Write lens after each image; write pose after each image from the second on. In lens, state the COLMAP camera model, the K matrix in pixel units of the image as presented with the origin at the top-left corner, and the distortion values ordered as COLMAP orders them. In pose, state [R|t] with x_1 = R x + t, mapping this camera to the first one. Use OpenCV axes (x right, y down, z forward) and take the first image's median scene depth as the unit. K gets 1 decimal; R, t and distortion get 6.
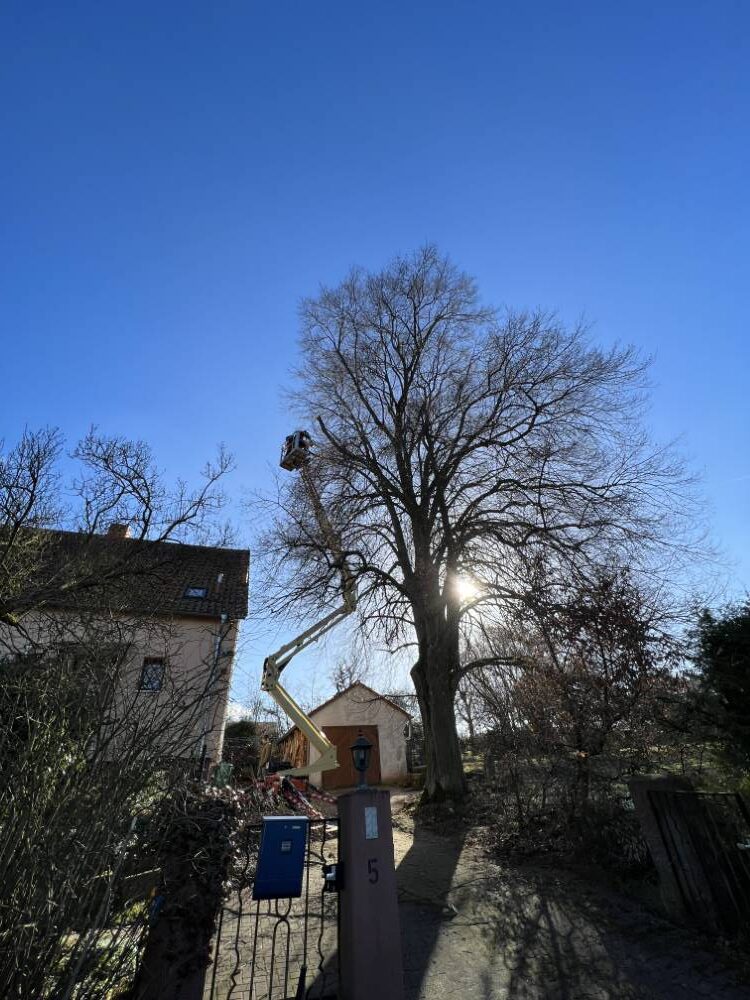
lens RADIAL K [[401.6, 0, 374.4], [0, 401.6, 495.4], [0, 0, 1]] dist [0.001213, 0.000090]
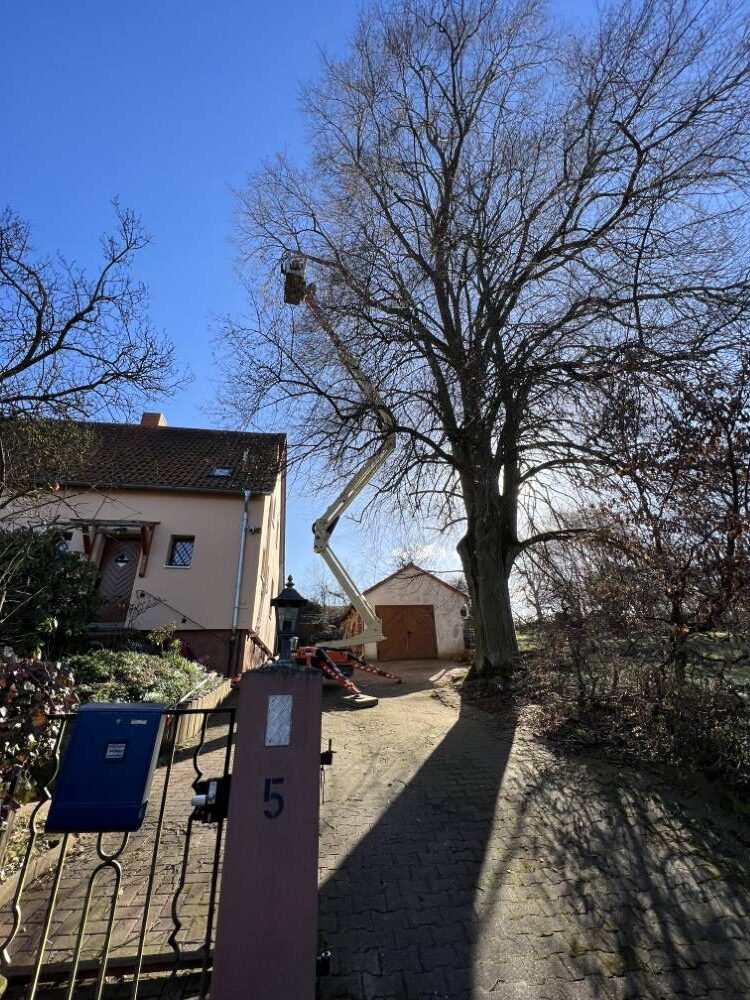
lens RADIAL K [[401.6, 0, 374.4], [0, 401.6, 495.4], [0, 0, 1]] dist [0.001213, 0.000090]
pose [[0.984586, -0.038572, -0.170596, 0.058606], [0.078233, 0.969489, 0.232315, 0.101083], [0.156430, -0.242081, 0.957563, 0.144324]]
